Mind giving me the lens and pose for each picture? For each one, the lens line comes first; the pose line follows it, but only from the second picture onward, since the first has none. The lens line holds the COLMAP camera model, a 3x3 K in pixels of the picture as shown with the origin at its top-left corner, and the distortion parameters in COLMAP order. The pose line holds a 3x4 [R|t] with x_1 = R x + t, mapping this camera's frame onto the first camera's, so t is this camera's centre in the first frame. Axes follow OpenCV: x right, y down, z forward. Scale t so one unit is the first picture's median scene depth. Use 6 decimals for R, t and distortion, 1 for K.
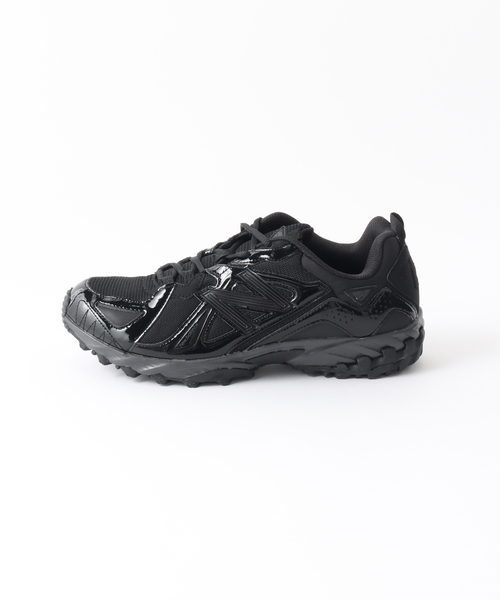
lens RADIAL K [[697.1, 0, 247.2], [0, 697.1, 298.3], [0, 0, 1]] dist [-0.013505, 0.000000]
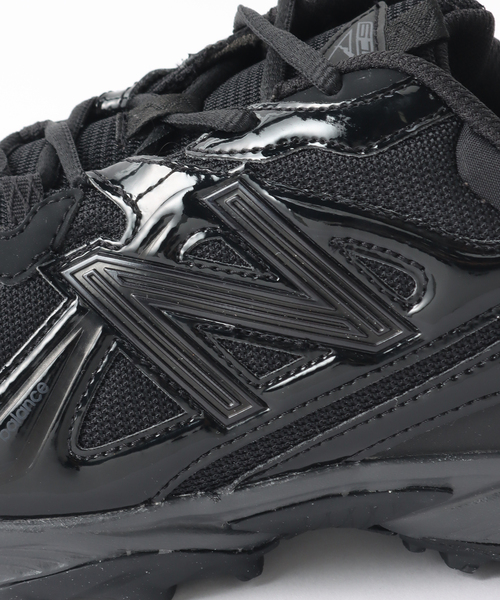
lens RADIAL K [[1412.3, 0, 252.2], [0, 1412.3, 301.6], [0, 0, 1]] dist [-0.077831, 0.000000]
pose [[0.997654, 0.038022, -0.056934, 0.034400], [-0.032895, 0.995538, 0.088441, -0.042409], [0.060043, -0.086361, 0.994453, 0.473859]]
